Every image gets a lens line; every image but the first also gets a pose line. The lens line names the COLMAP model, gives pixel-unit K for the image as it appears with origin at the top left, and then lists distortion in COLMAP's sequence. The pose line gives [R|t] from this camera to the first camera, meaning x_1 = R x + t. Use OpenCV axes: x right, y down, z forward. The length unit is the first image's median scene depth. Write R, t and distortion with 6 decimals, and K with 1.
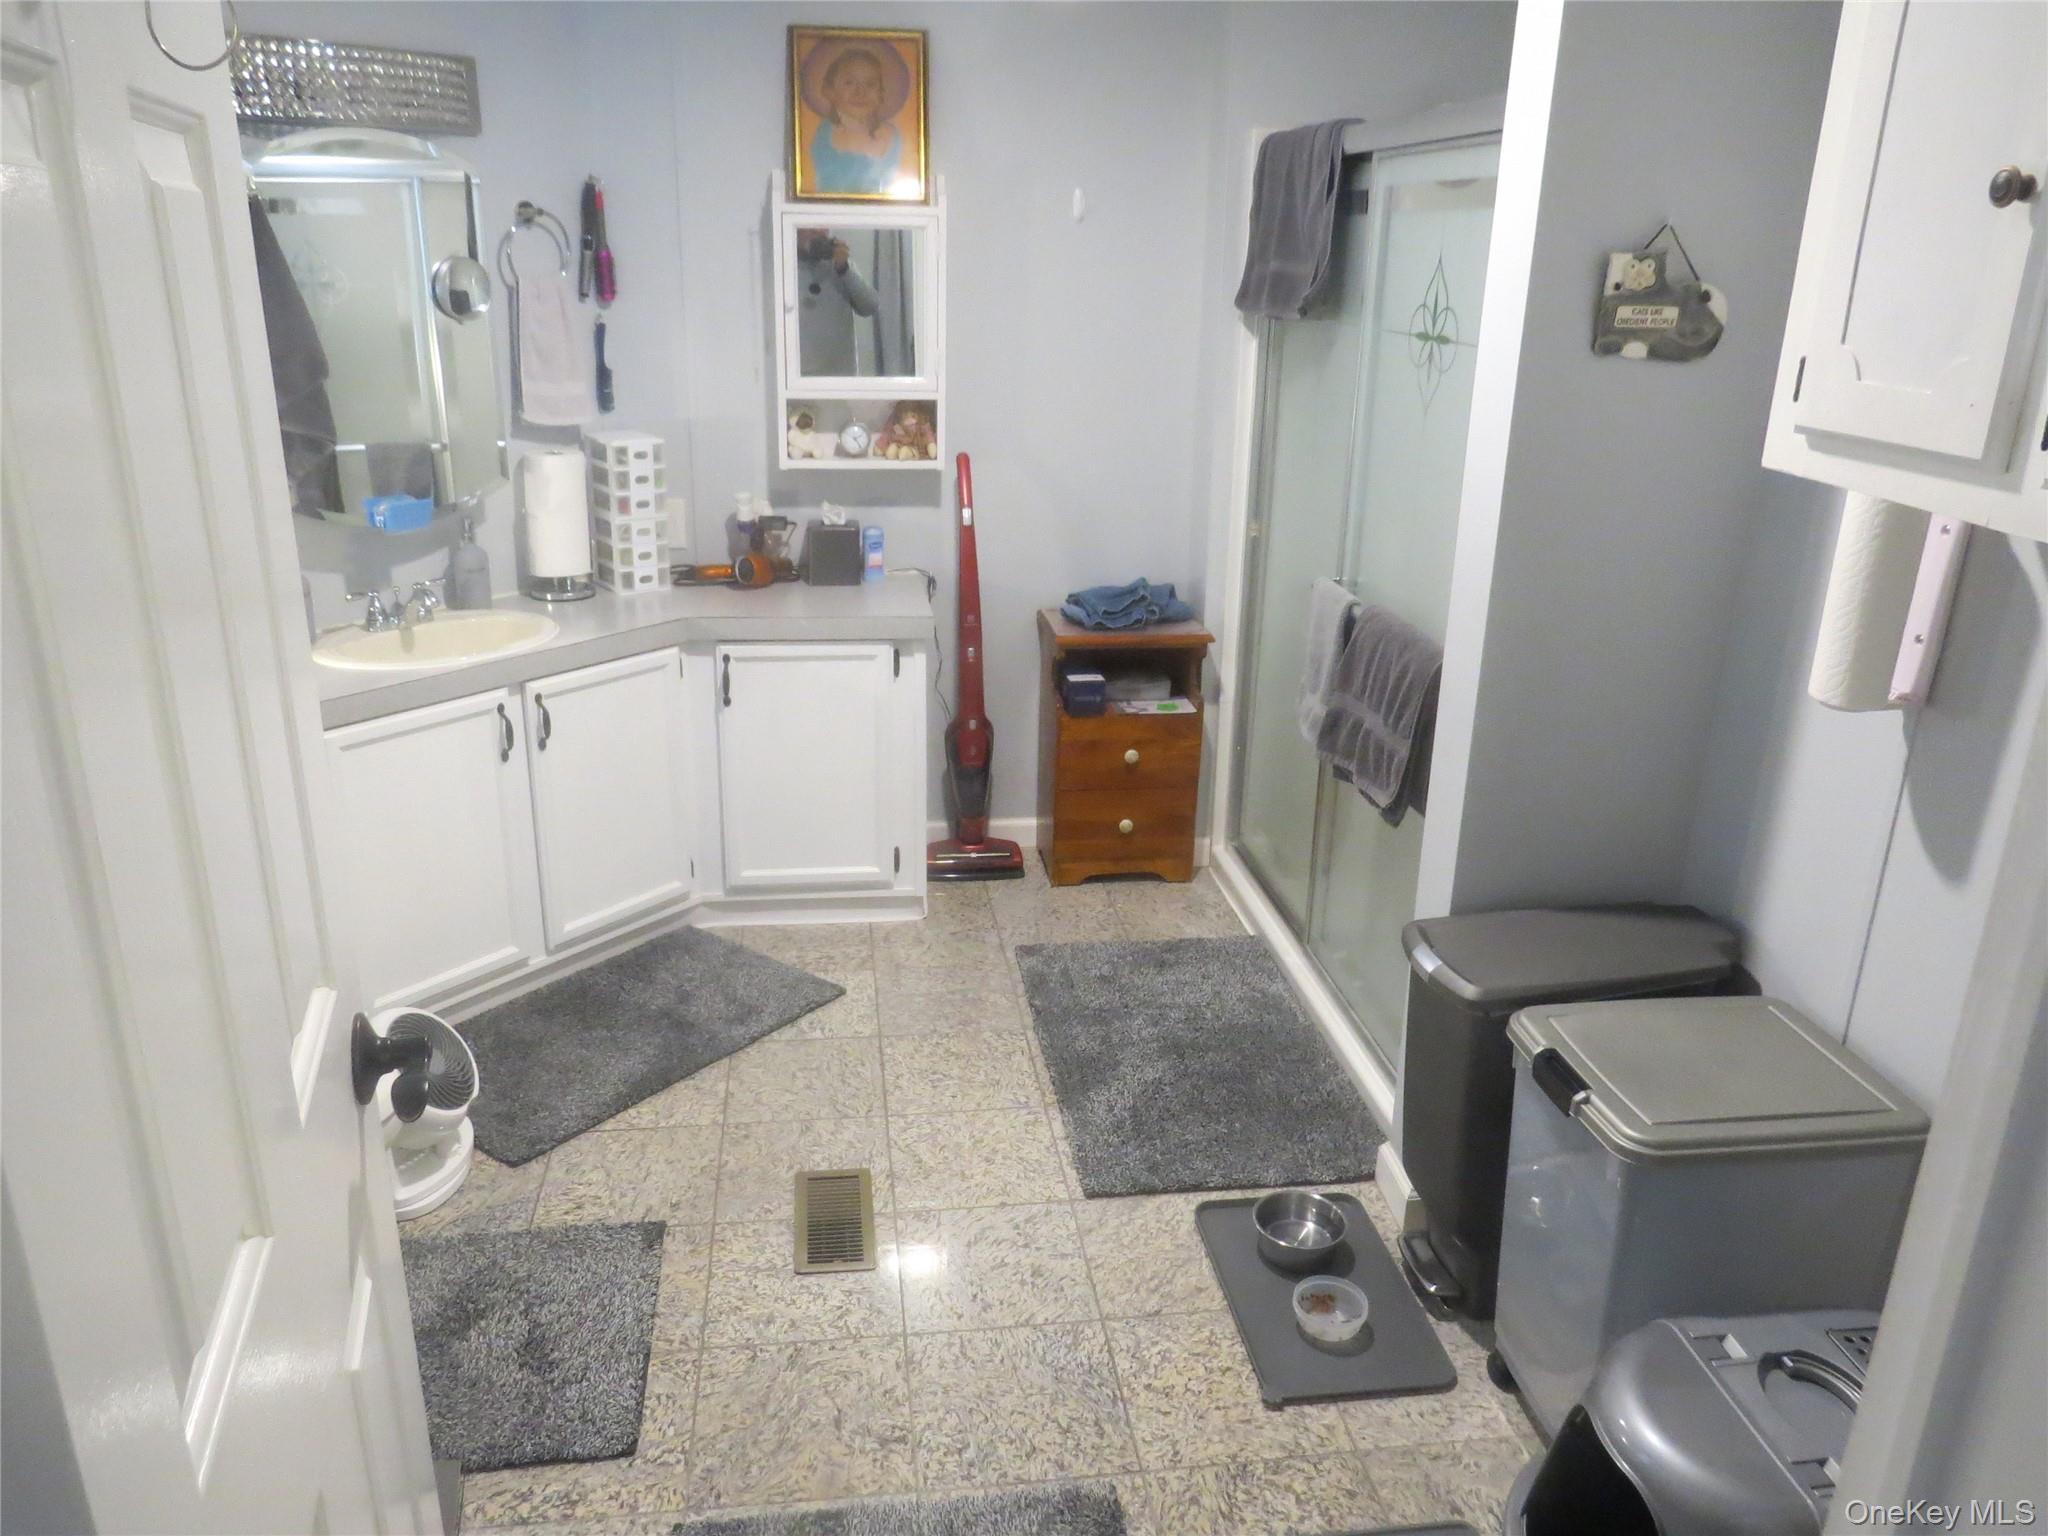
lens RADIAL K [[1513.0, 0, 1015.3], [0, 1513.0, 779.7], [0, 0, 1]] dist [-0.006211, -0.005293]
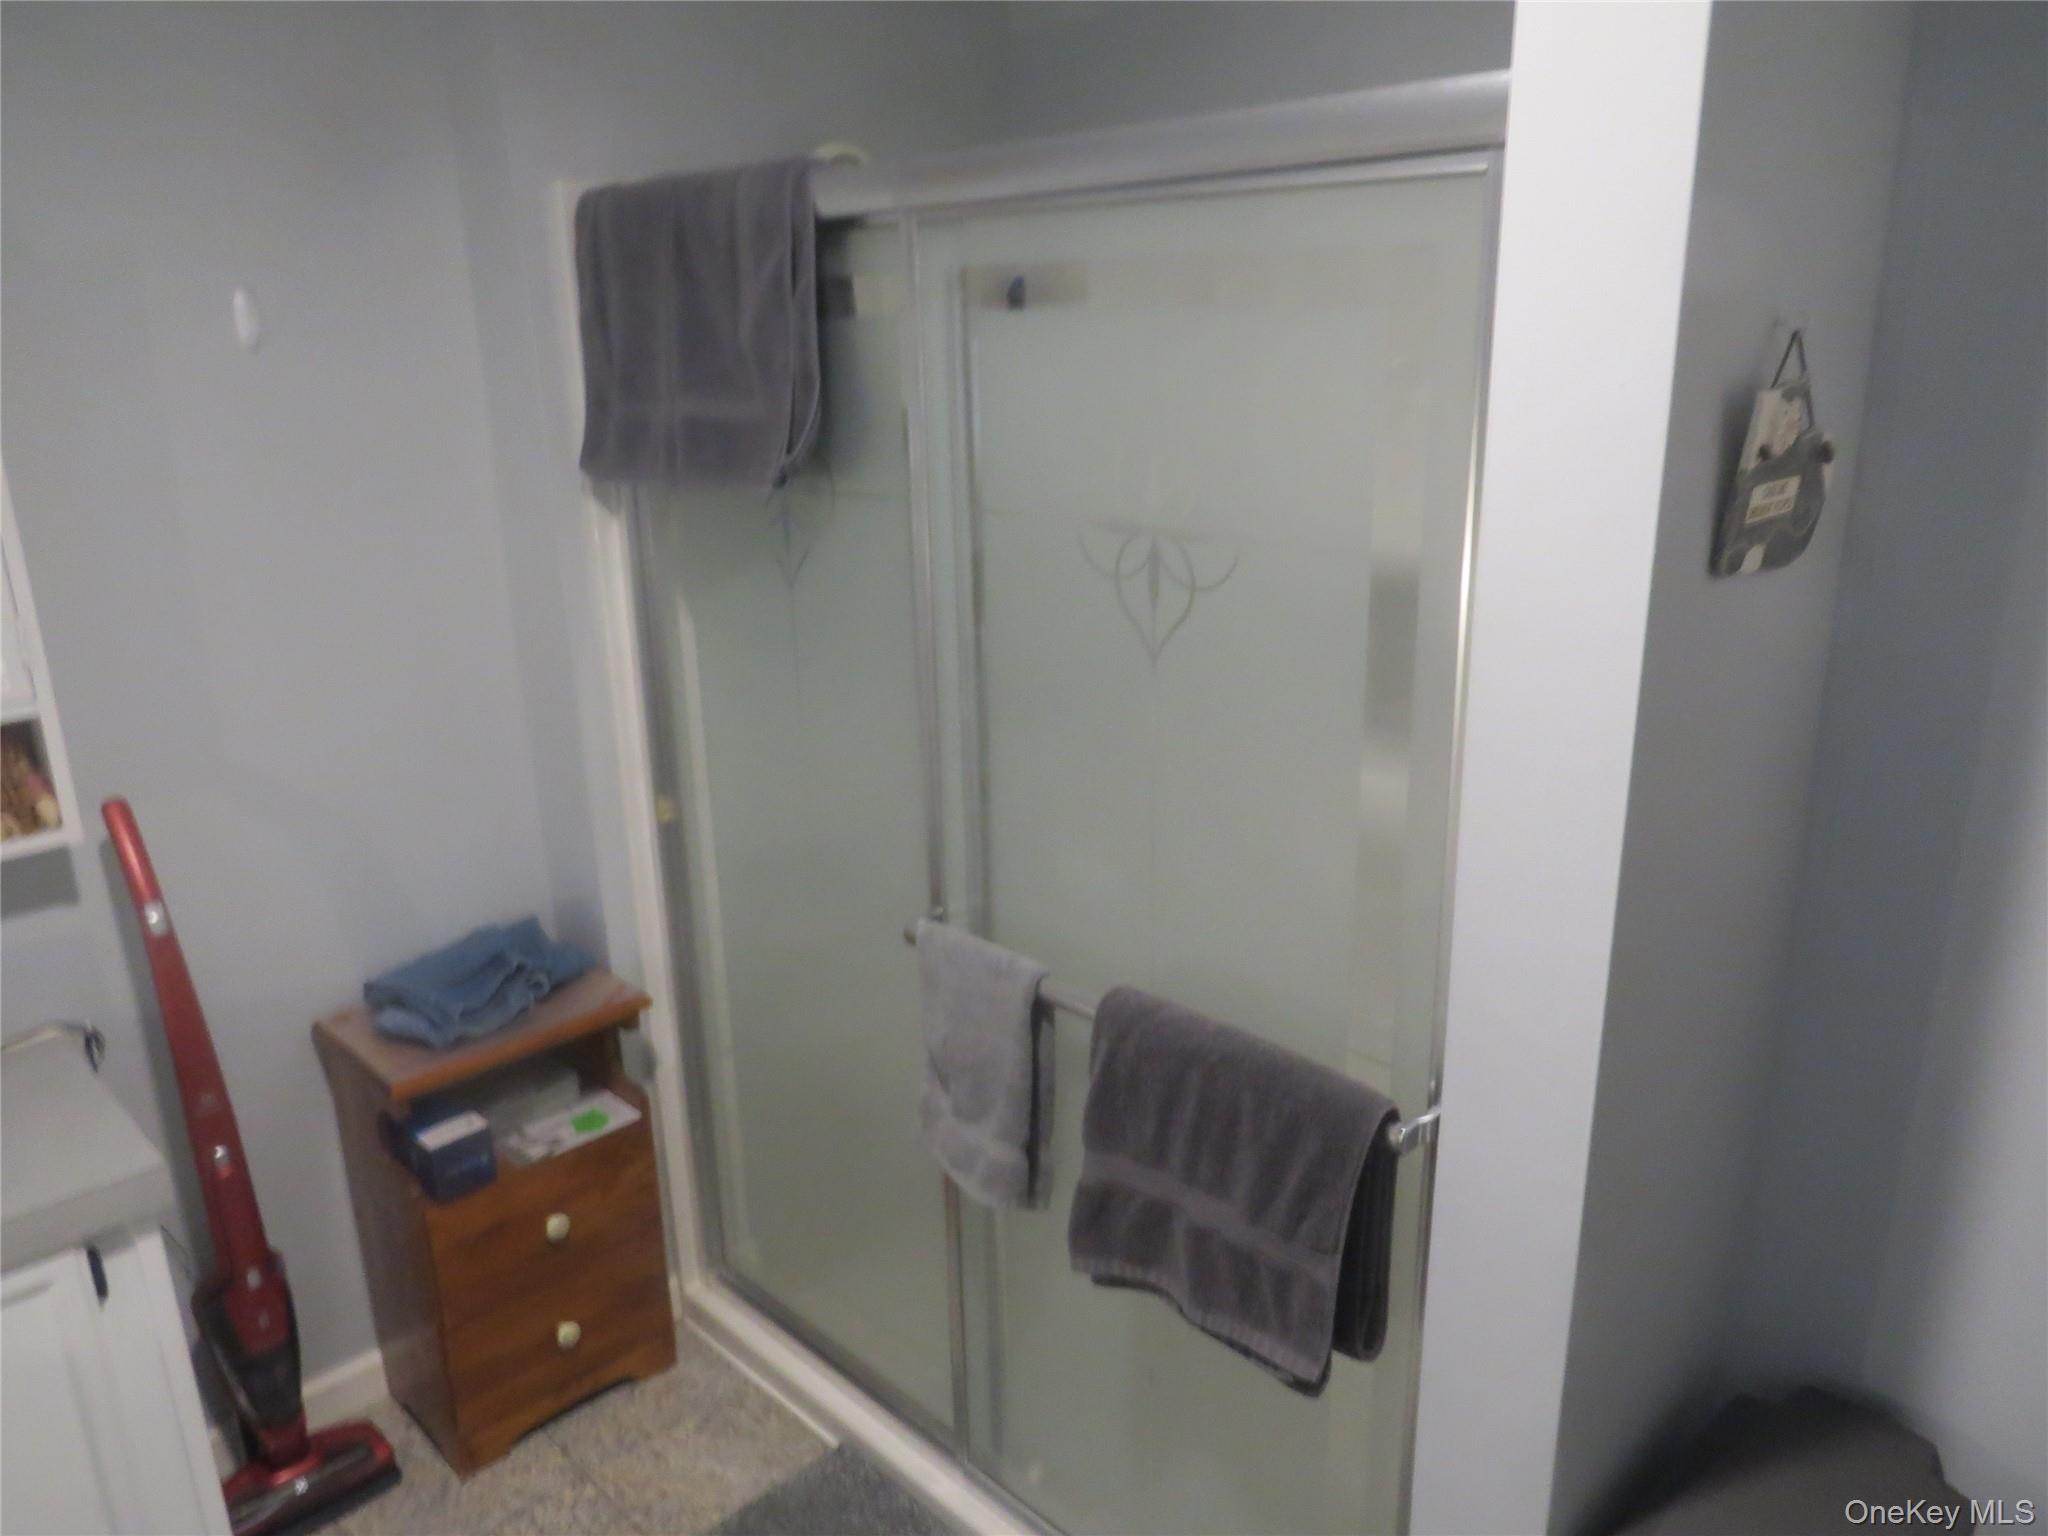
lens RADIAL K [[1513.0, 0, 1015.3], [0, 1513.0, 779.7], [0, 0, 1]] dist [-0.006211, -0.005293]
pose [[0.806080, -0.215933, 0.551006, -0.068620], [0.239522, 0.970430, 0.029899, -0.163332], [-0.541169, 0.107877, 0.833965, 0.397306]]
